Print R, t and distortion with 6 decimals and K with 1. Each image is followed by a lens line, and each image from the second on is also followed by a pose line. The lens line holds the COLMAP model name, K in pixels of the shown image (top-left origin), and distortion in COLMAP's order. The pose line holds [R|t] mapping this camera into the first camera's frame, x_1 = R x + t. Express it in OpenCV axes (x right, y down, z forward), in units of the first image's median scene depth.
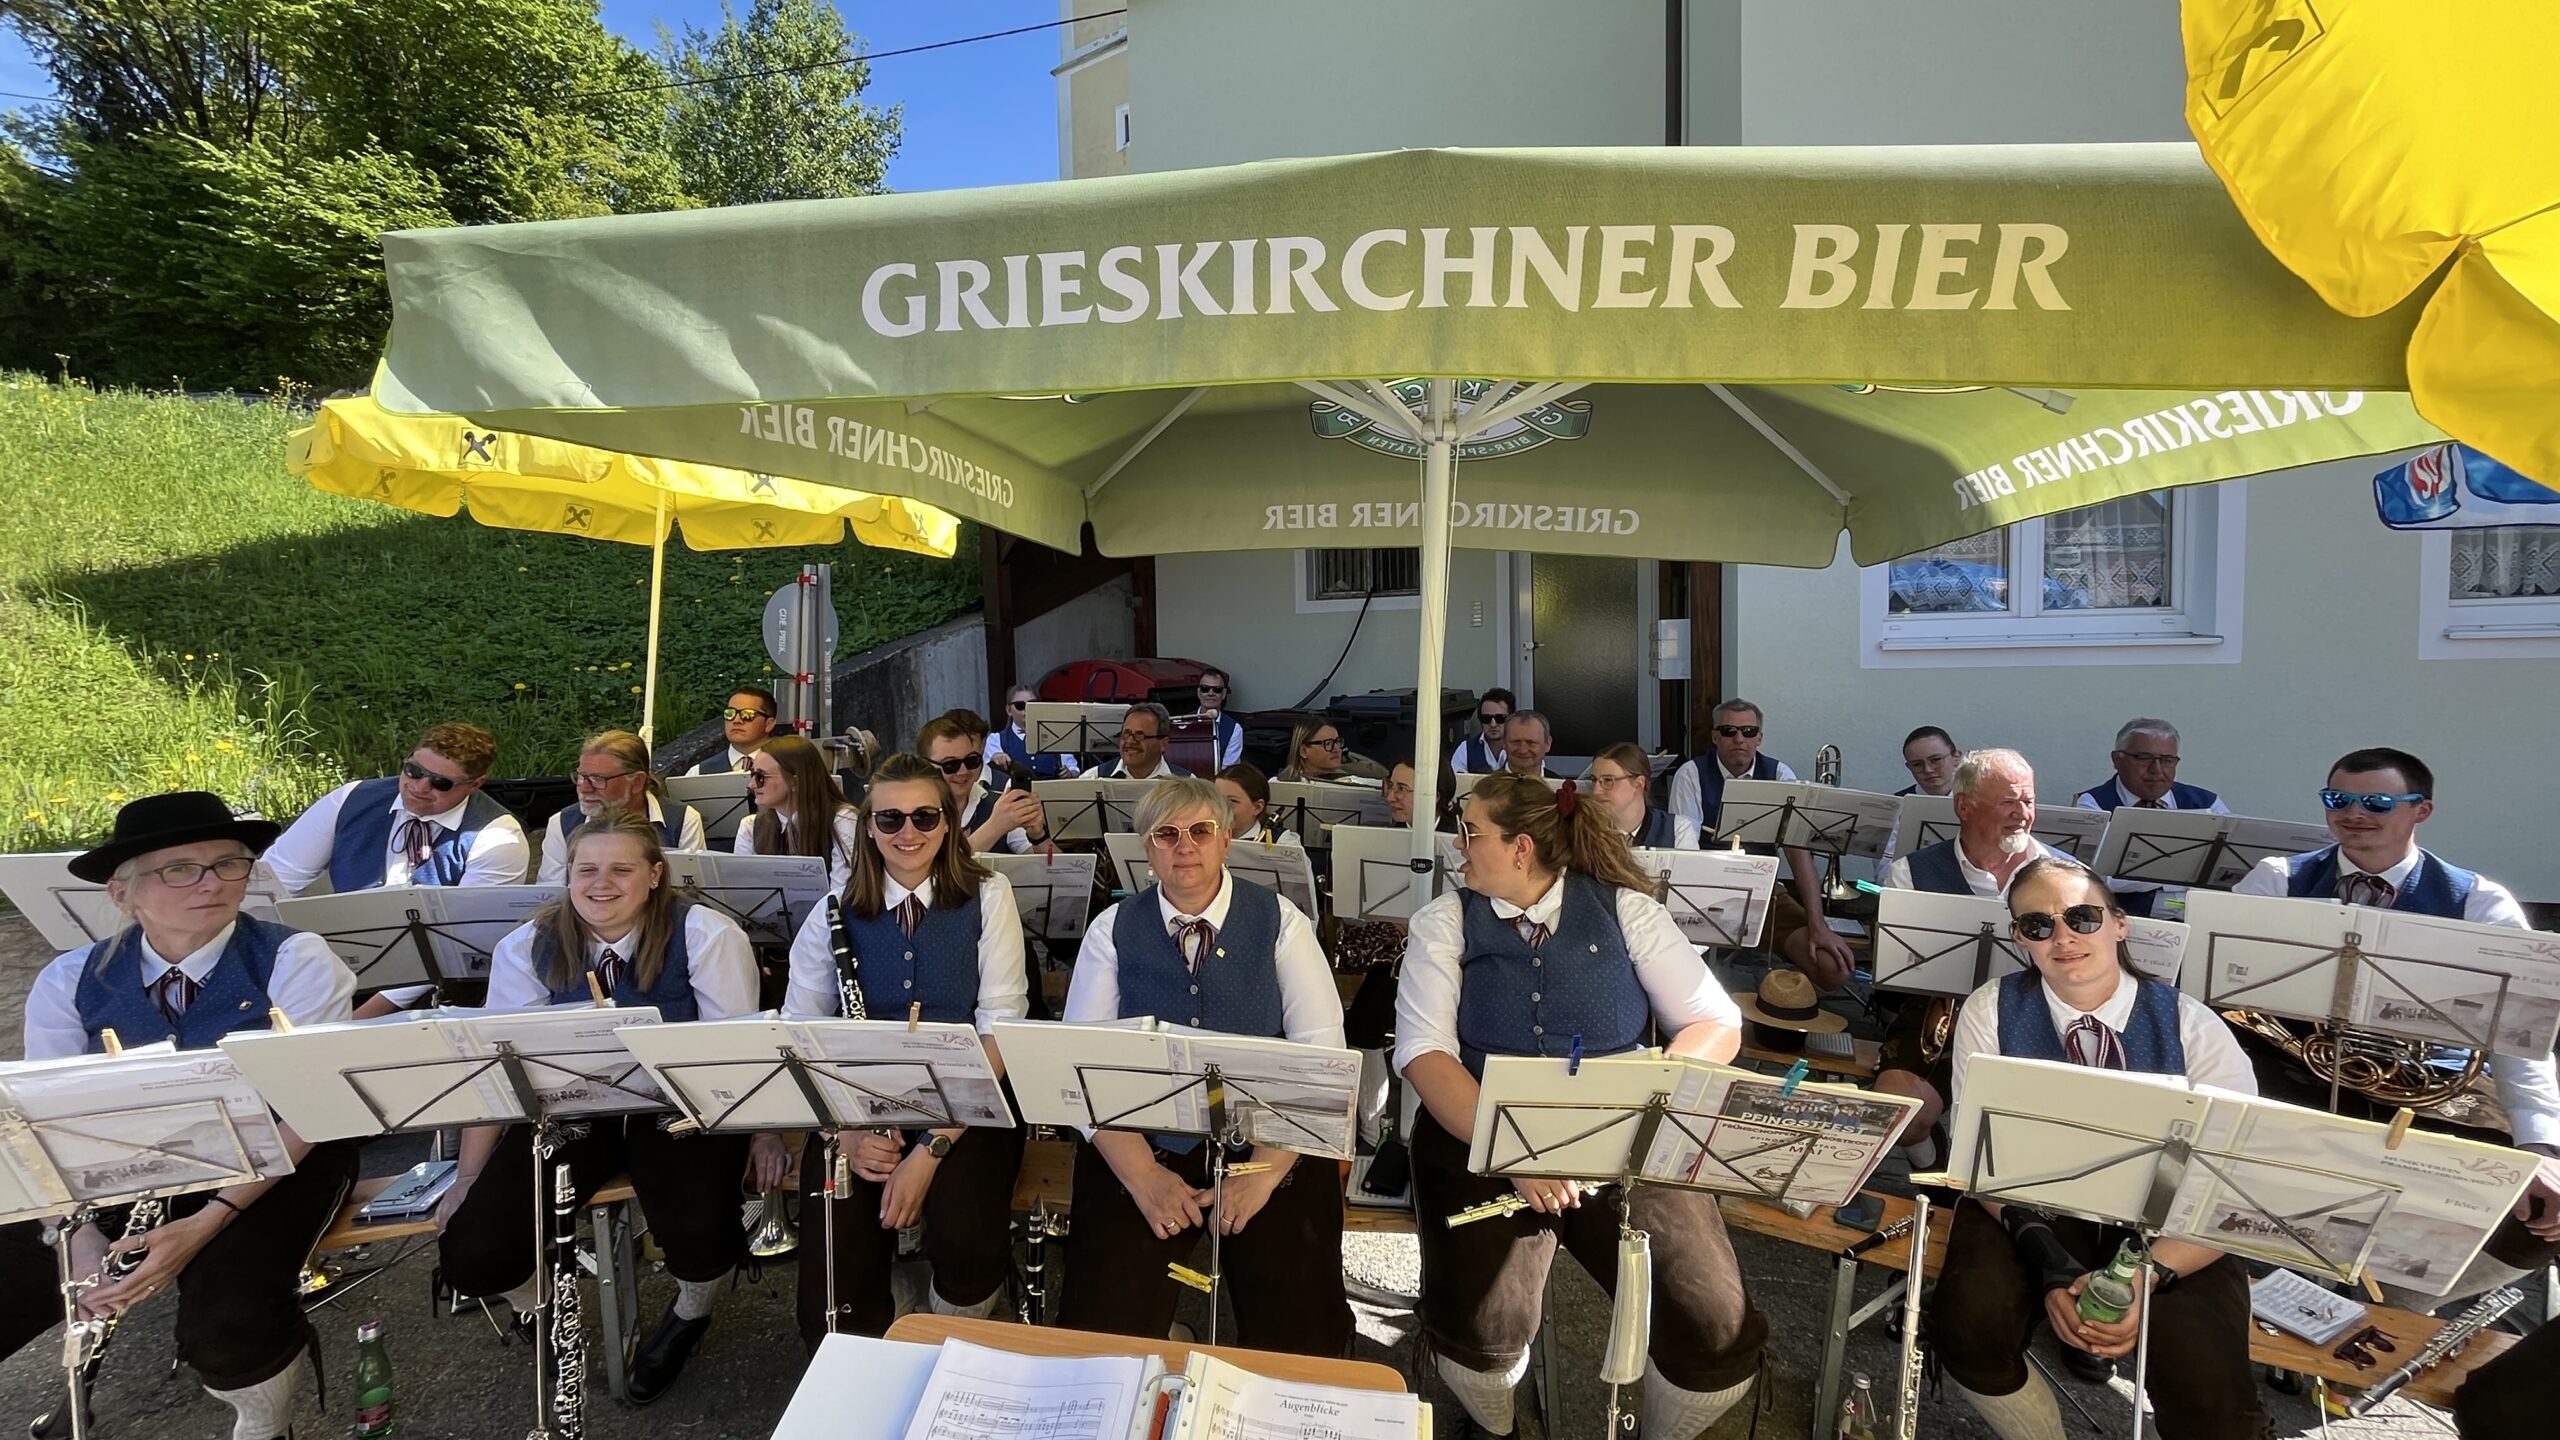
lens RADIAL K [[977.9, 0, 1280.0], [0, 977.9, 720.0], [0, 0, 1]] dist [-0.000310, -0.000050]
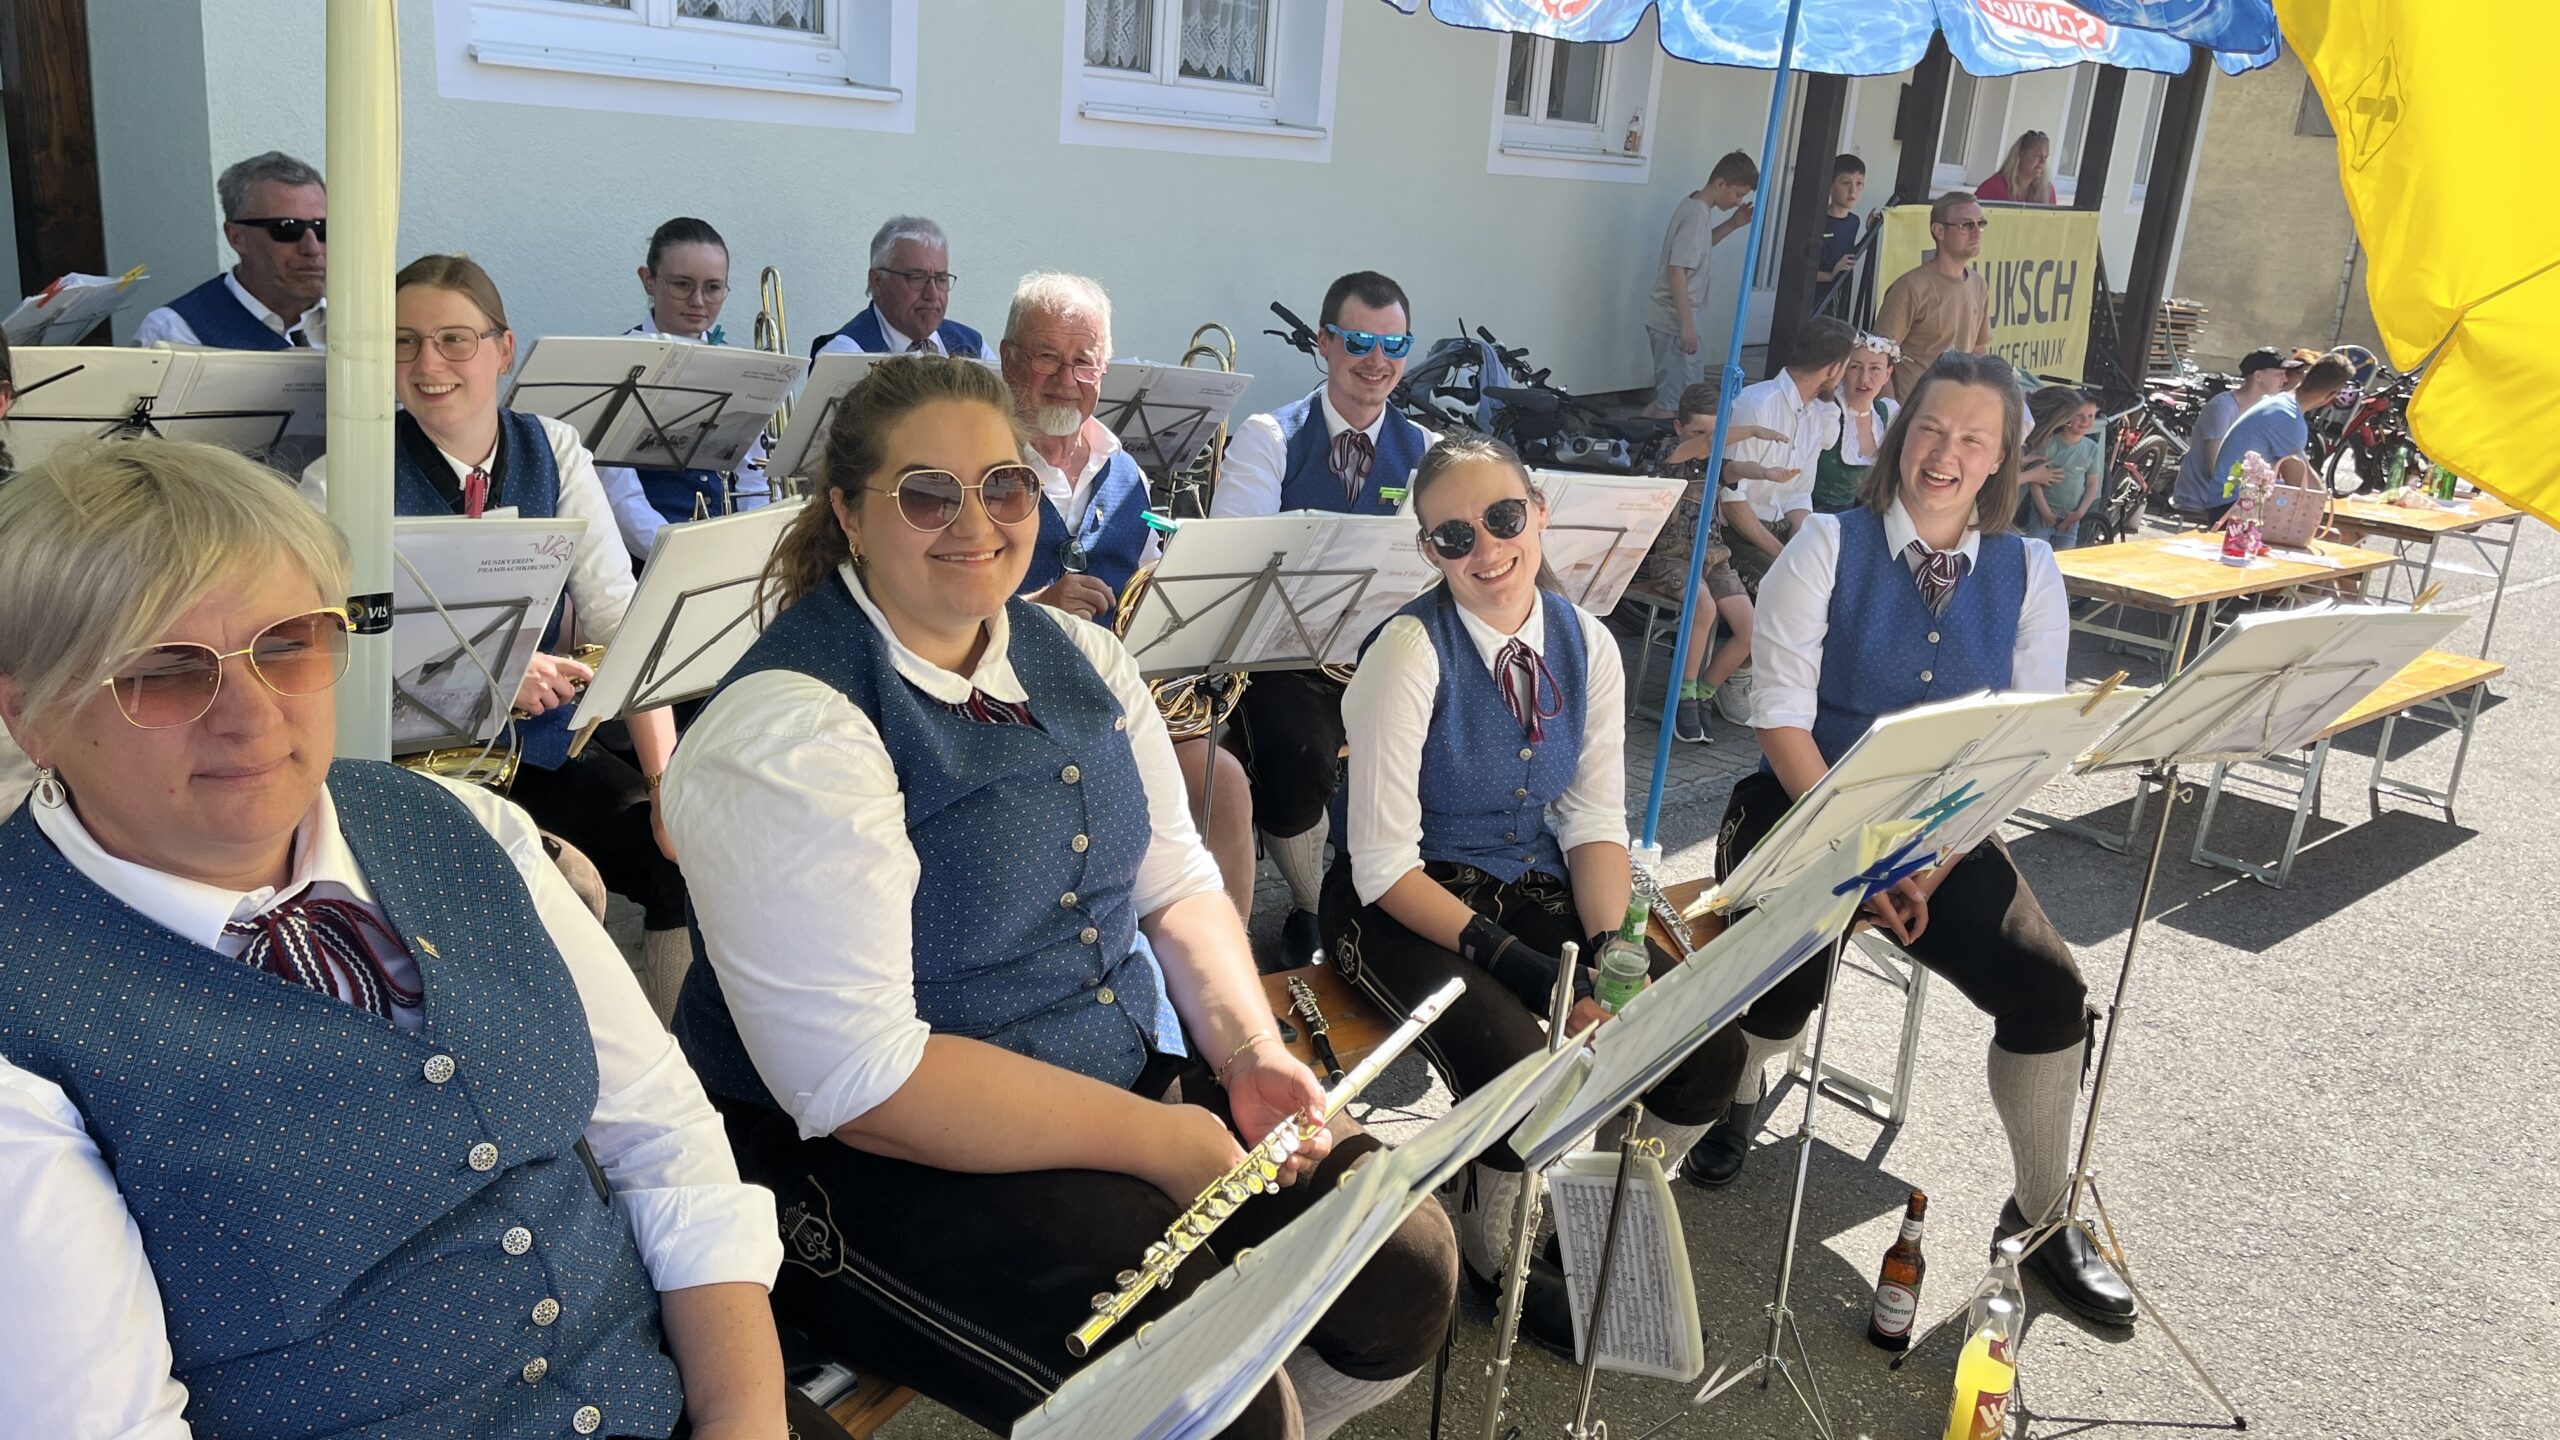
lens RADIAL K [[1882.2, 0, 1280.0], [0, 1882.2, 720.0], [0, 0, 1]] dist [0.026458, -0.002810]
pose [[0.363518, -0.226484, 0.903637, -0.291325], [-0.036652, 0.965769, 0.256801, -0.011471], [-0.930866, -0.126472, 0.342773, 0.289103]]
